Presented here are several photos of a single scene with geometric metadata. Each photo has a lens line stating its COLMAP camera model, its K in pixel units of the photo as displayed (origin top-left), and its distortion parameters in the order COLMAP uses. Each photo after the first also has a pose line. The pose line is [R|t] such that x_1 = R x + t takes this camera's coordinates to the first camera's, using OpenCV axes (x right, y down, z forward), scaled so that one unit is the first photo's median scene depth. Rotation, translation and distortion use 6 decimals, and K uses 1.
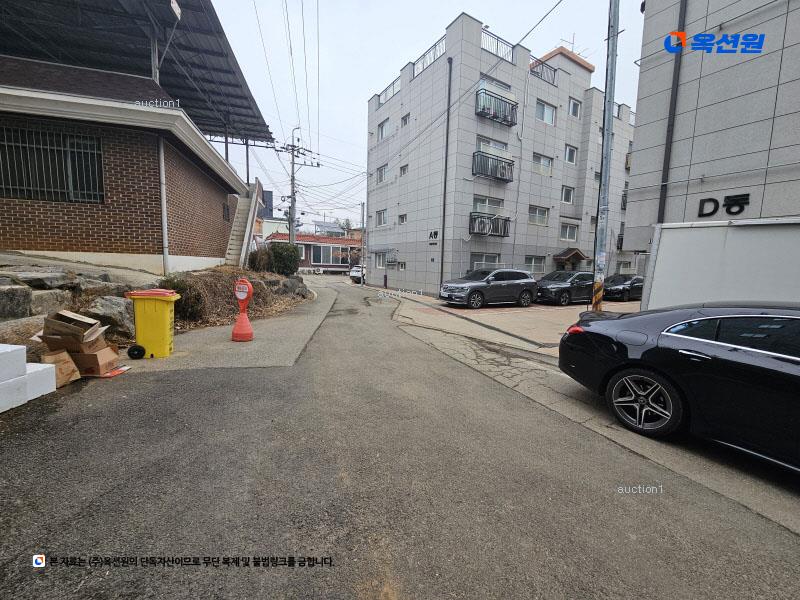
lens RADIAL K [[328.1, 0, 400.0], [0, 328.1, 300.0], [0, 0, 1]] dist [0.001435, 0.000028]
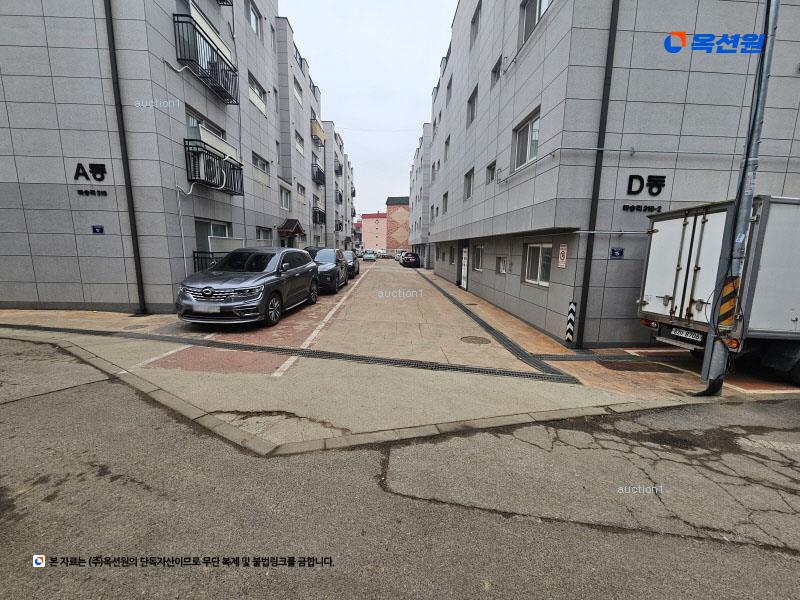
lens RADIAL K [[328.1, 0, 400.0], [0, 328.1, 300.0], [0, 0, 1]] dist [0.001435, 0.000028]
pose [[0.483718, -0.158842, 0.860690, -0.243911], [0.087147, 0.987248, 0.133221, -0.125586], [-0.870875, 0.010565, 0.491391, 1.031397]]
